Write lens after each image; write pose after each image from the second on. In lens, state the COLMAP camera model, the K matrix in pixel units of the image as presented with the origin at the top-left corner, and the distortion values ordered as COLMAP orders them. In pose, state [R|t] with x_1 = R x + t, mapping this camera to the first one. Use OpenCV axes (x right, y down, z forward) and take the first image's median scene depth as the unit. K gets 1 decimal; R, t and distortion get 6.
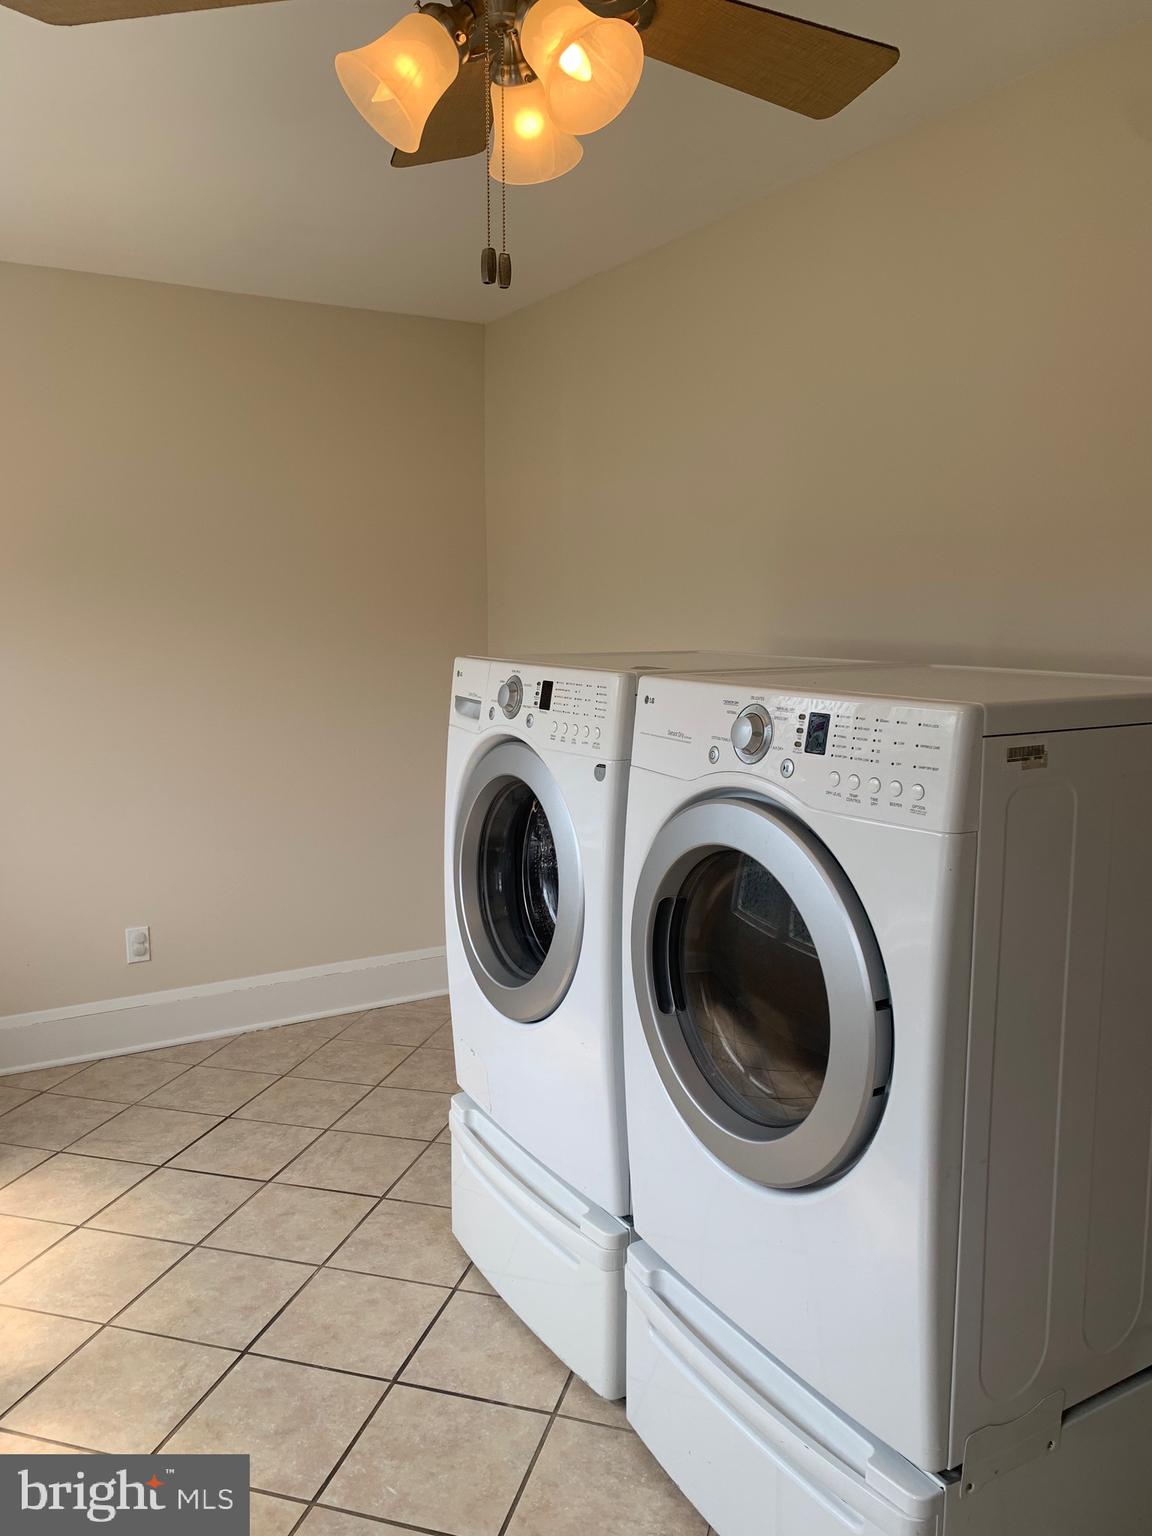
lens RADIAL K [[1178.8, 0, 571.2], [0, 1178.8, 772.4], [0, 0, 1]] dist [0.037489, -0.039508]
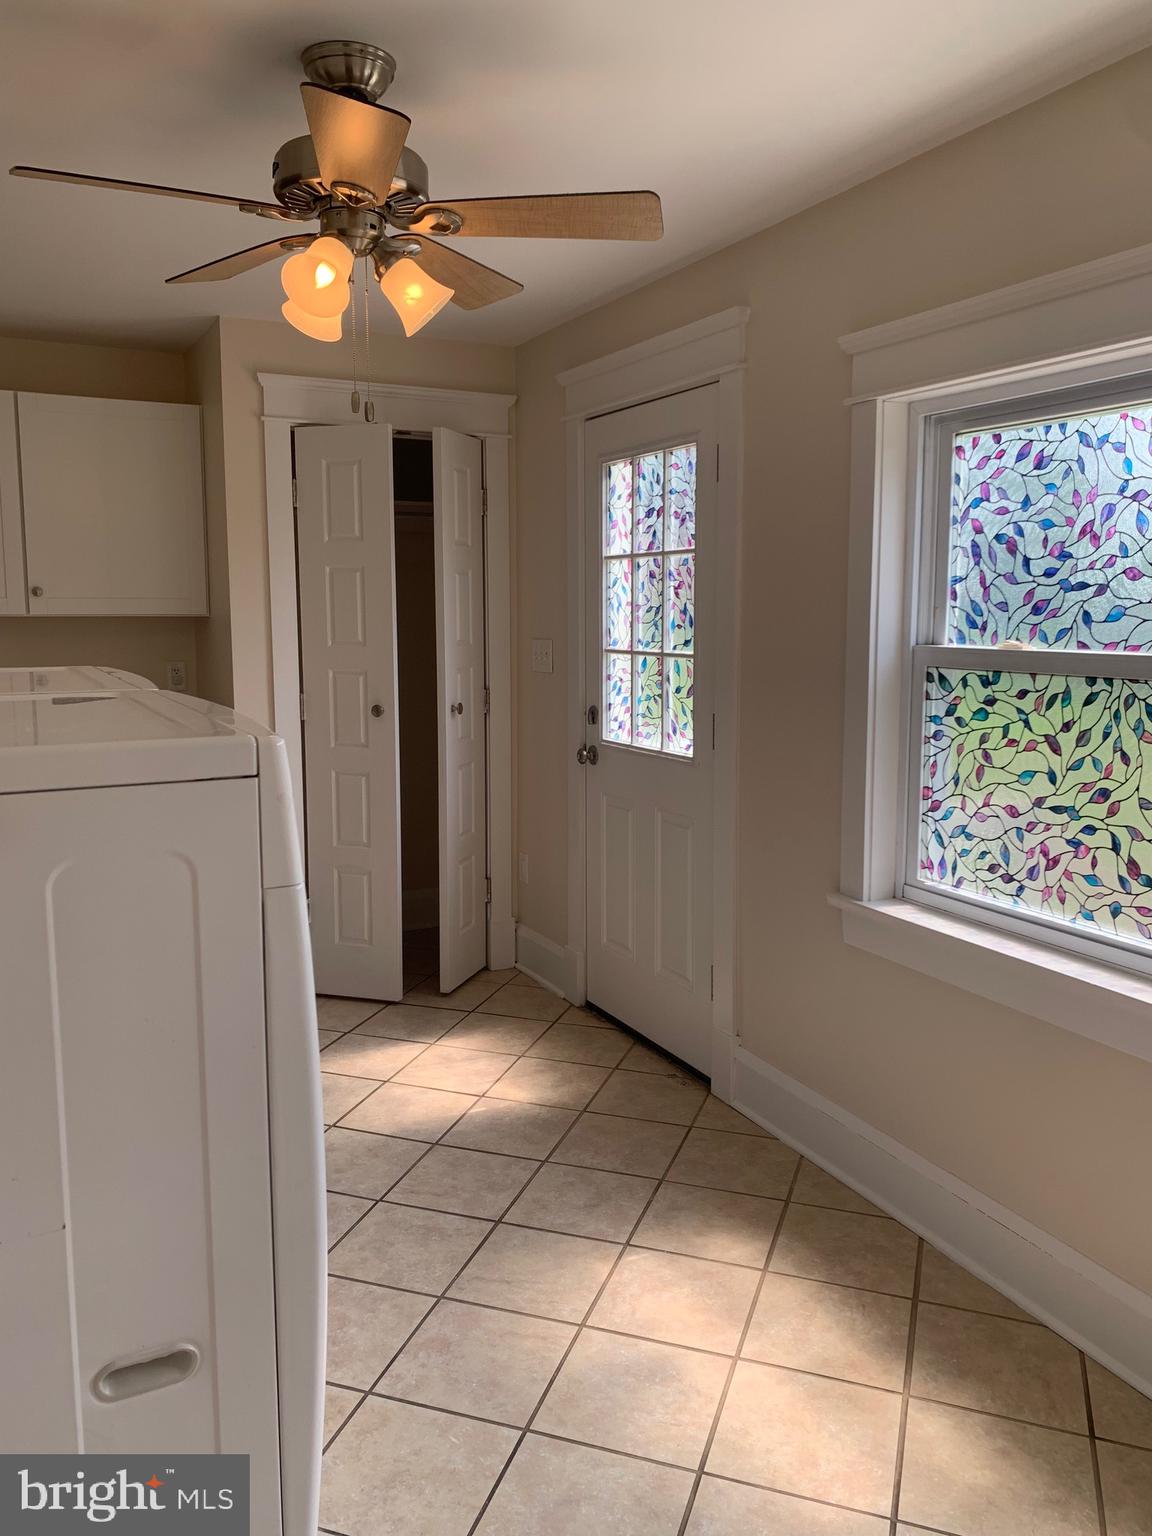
lens RADIAL K [[1178.8, 0, 569.4], [0, 1178.8, 765.5], [0, 0, 1]] dist [0.037489, -0.039508]
pose [[-0.998816, -0.008056, 0.047978, -0.286201], [0.005764, 0.959652, 0.281133, -0.264785], [-0.048307, 0.281076, -0.958469, 1.758453]]
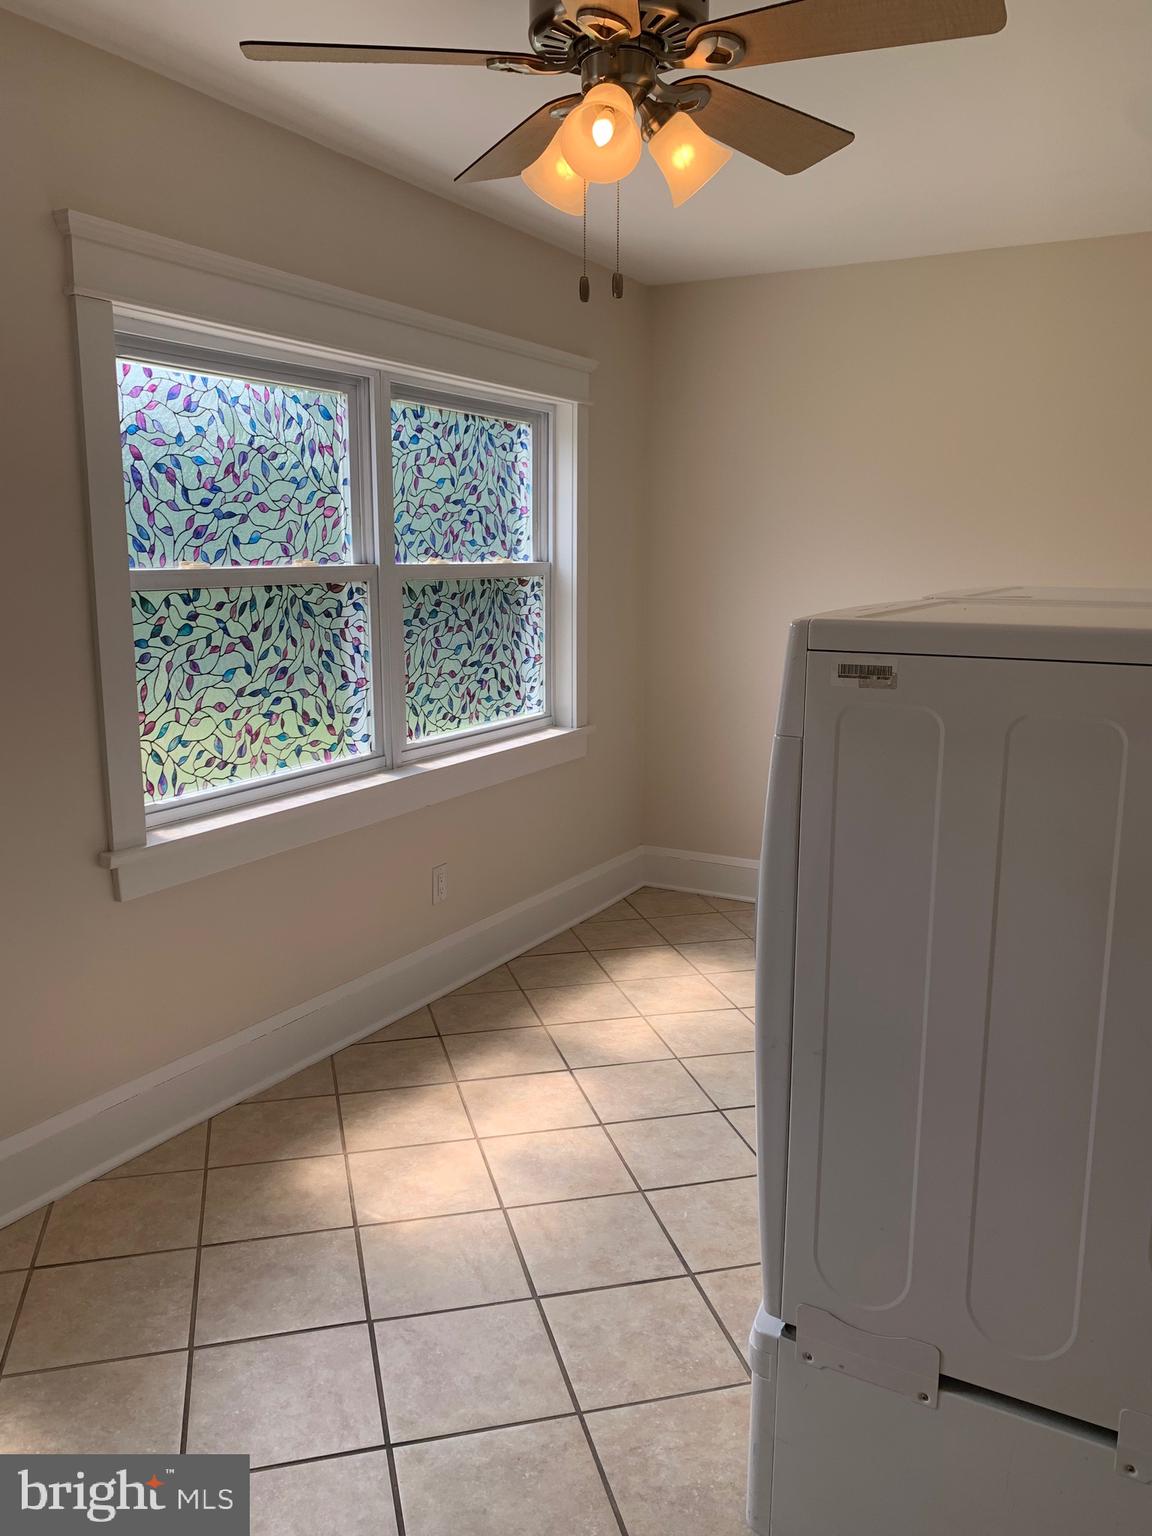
lens RADIAL K [[1178.8, 0, 562.4], [0, 1178.8, 771.1], [0, 0, 1]] dist [0.037489, -0.039508]
pose [[0.507776, 0.162908, -0.845946, 0.768726], [-0.128396, 0.985301, 0.112675, -0.008898], [0.851868, 0.051403, 0.521229, 0.167222]]
